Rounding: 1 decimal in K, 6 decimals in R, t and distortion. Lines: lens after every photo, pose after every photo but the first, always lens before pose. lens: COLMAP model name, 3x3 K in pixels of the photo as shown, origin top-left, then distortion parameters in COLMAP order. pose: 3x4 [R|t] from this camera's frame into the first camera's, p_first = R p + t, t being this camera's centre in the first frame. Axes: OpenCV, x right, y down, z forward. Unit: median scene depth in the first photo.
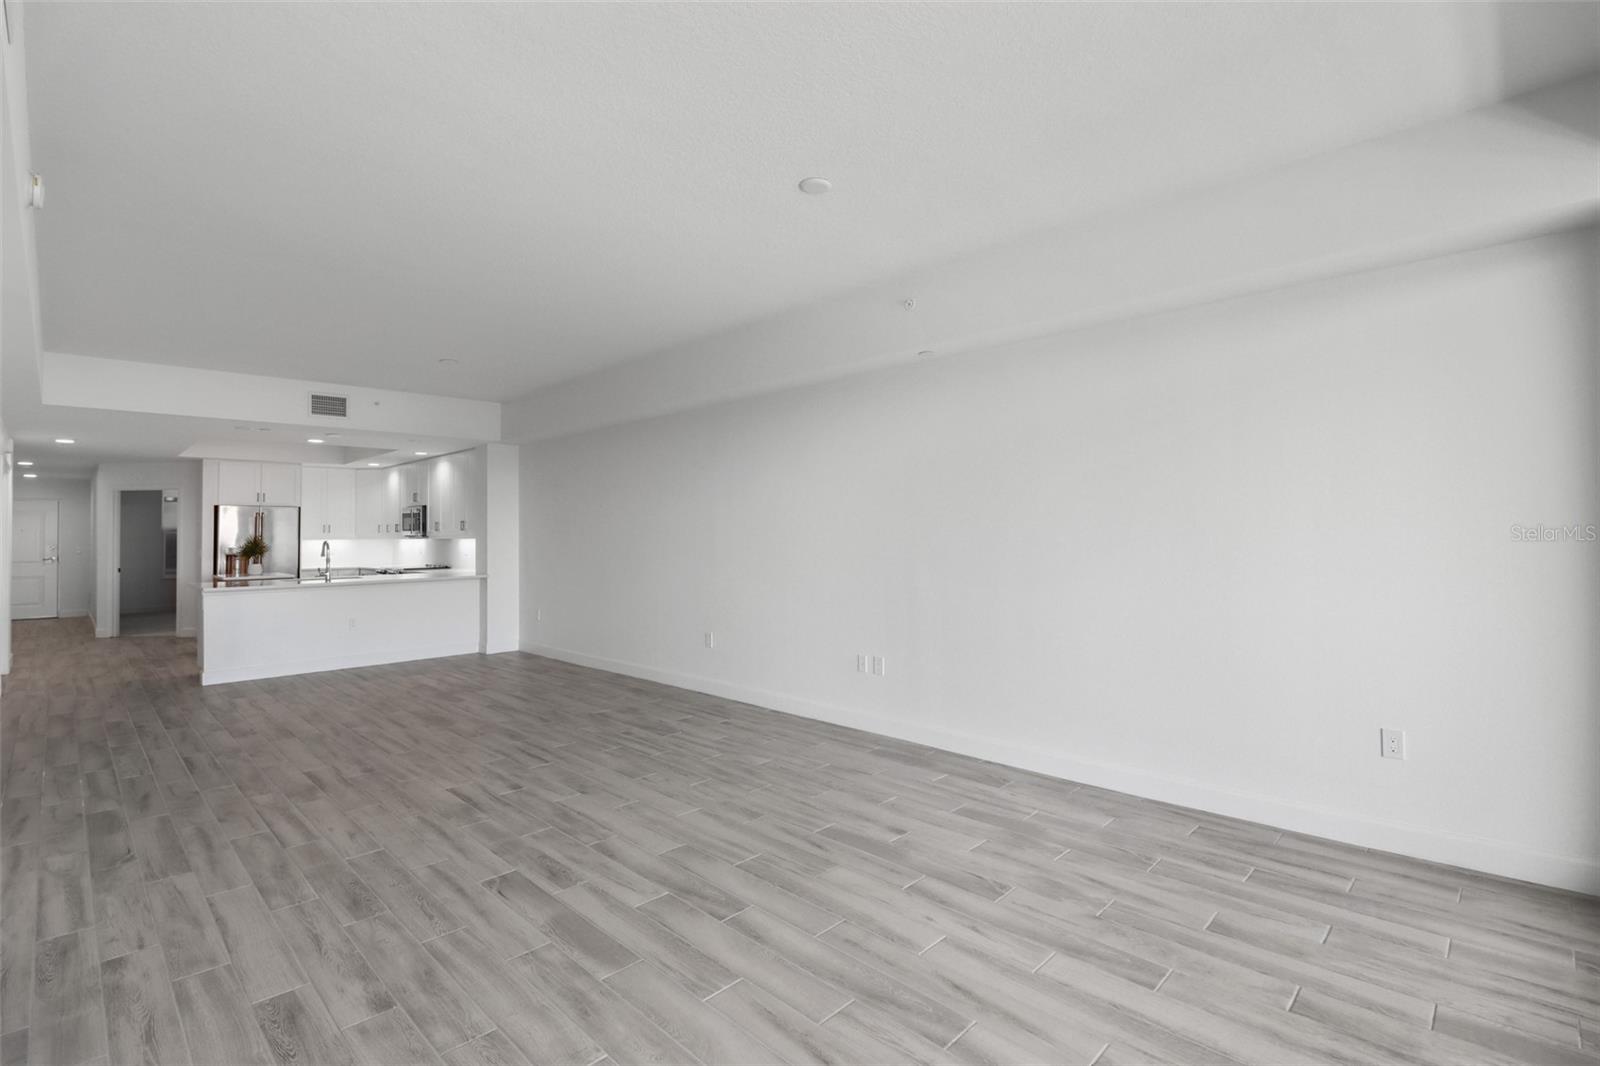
lens RADIAL K [[731.9, 0, 798.5], [0, 731.9, 519.3], [0, 0, 1]] dist [0.000668, 0.000435]
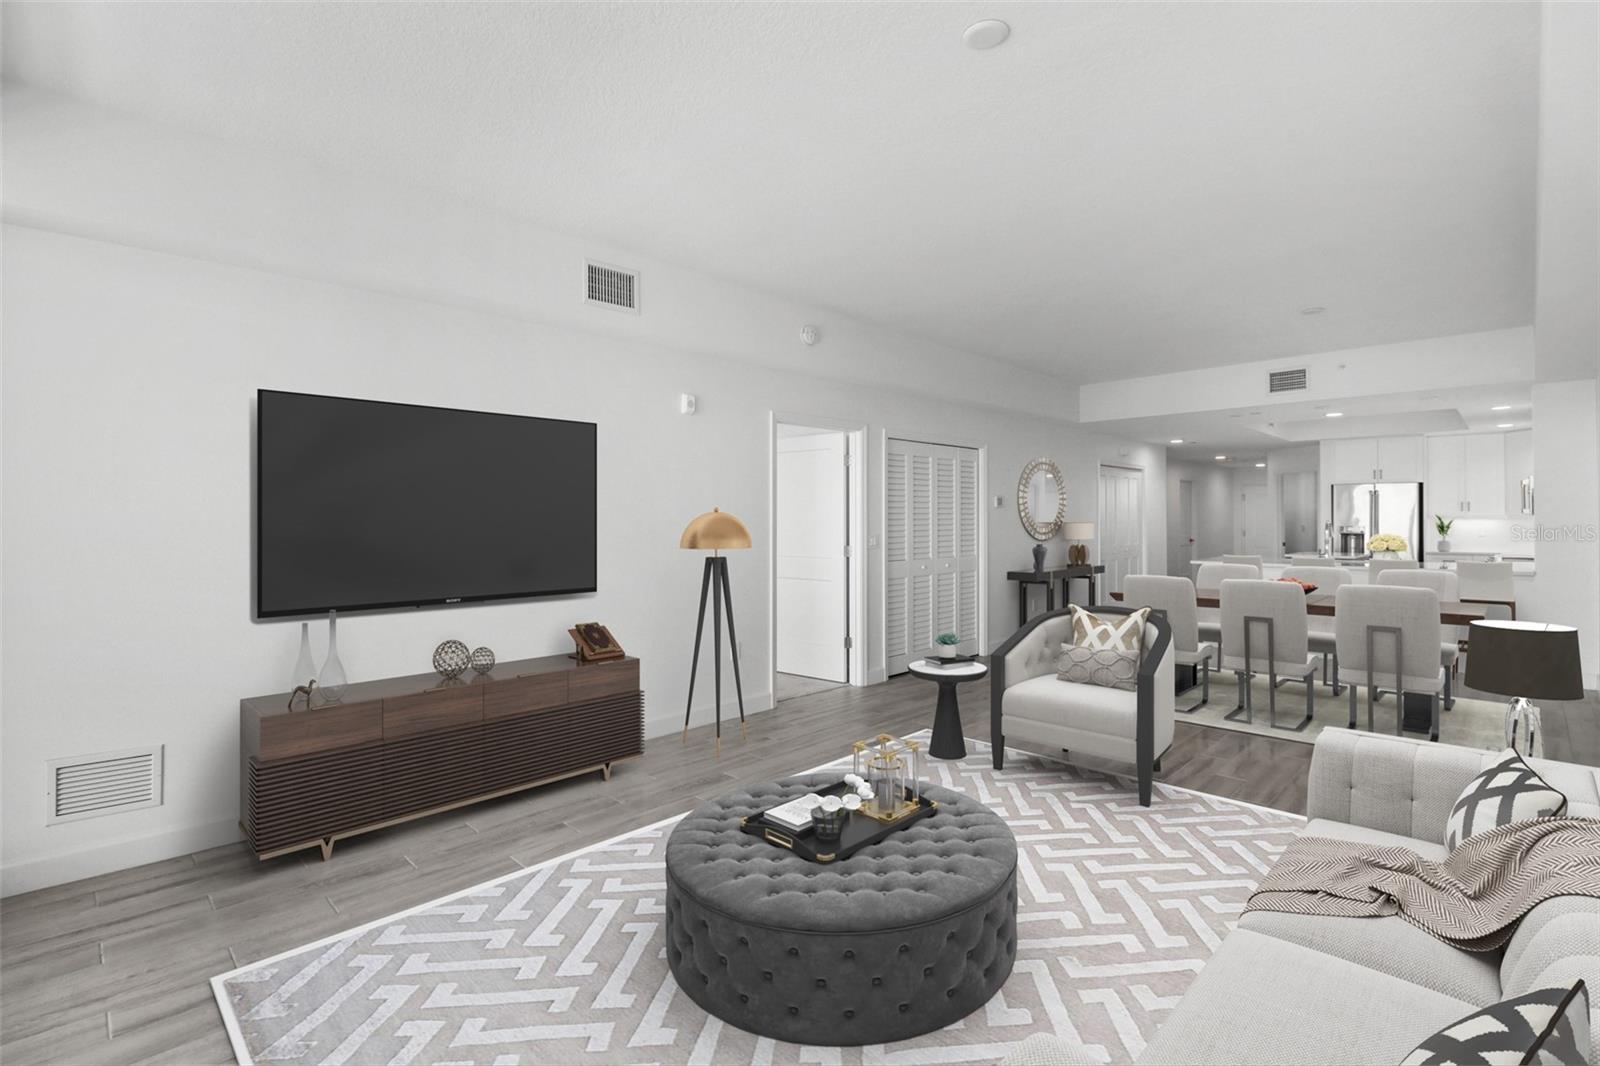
lens RADIAL K [[731.9, 0, 798.5], [0, 731.9, 519.3], [0, 0, 1]] dist [0.000668, 0.000435]
pose [[0.002170, 0.009795, -0.999950, 0.225727], [0.024105, 0.999661, 0.009845, 0.001323], [0.999707, -0.024126, 0.001934, 0.247281]]
